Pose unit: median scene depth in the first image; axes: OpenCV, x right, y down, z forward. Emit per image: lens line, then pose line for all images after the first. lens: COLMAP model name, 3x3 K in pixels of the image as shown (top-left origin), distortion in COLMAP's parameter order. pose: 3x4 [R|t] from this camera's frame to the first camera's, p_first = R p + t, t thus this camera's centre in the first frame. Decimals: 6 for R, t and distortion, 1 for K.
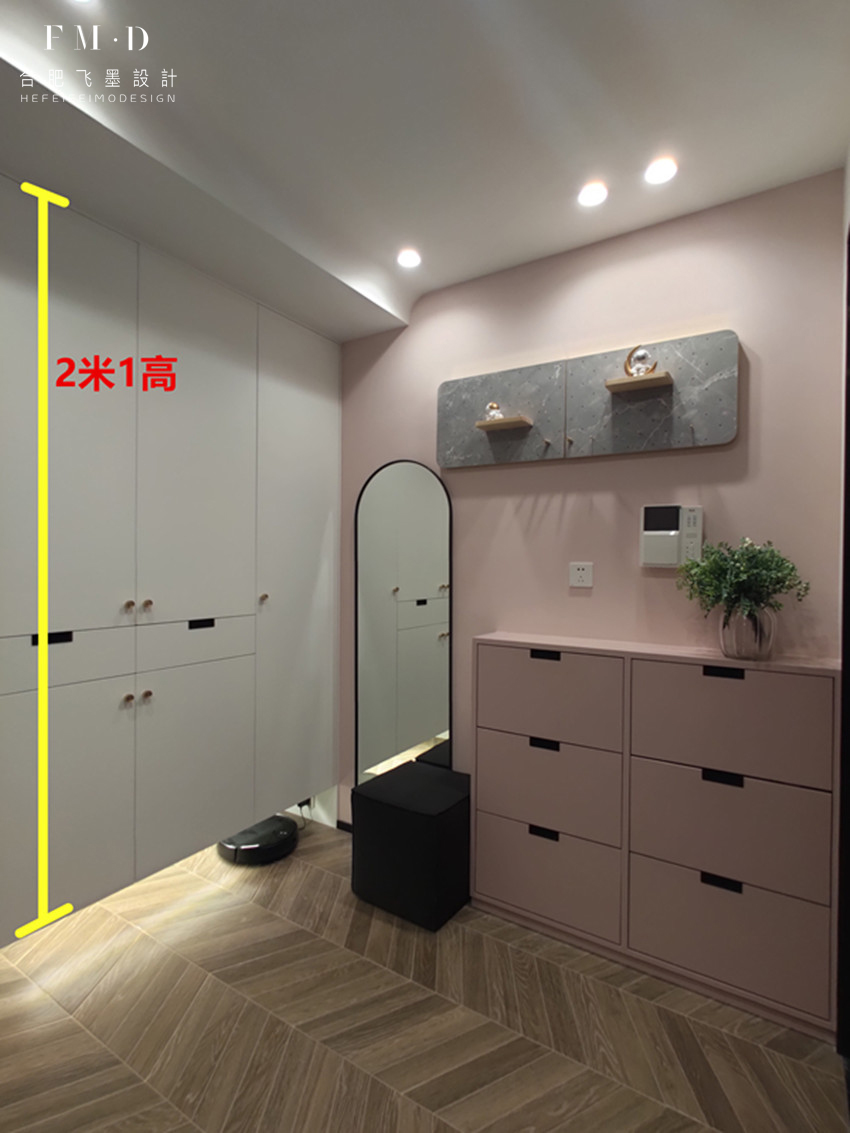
lens RADIAL K [[560.7, 0, 428.4], [0, 560.7, 568.1], [0, 0, 1]] dist [-0.000095, 0.001438]
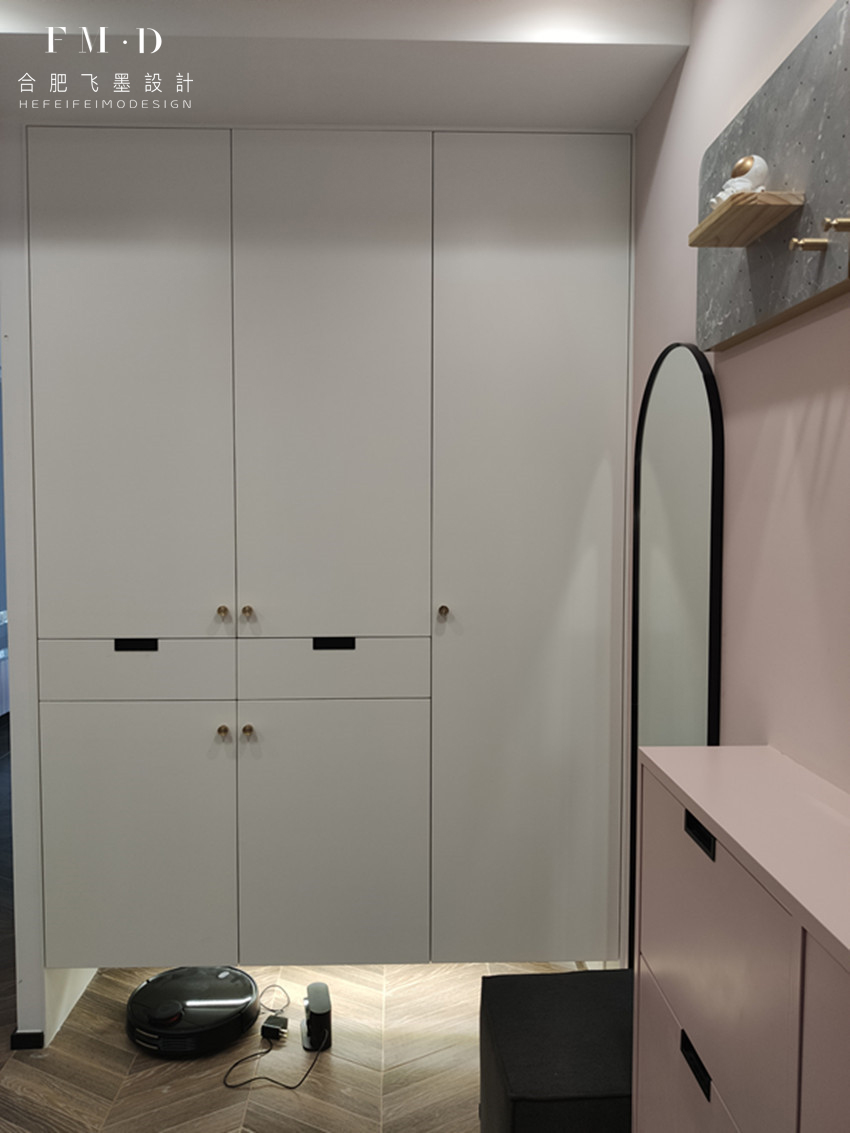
lens RADIAL K [[871.3, 0, 421.0], [0, 871.3, 566.1], [0, 0, 1]] dist [0.019876, -0.027398]
pose [[0.561526, 0.040410, -0.826472, 0.579411], [-0.001816, 0.998865, 0.047605, -0.051319], [0.827457, -0.025230, 0.560962, 0.519256]]
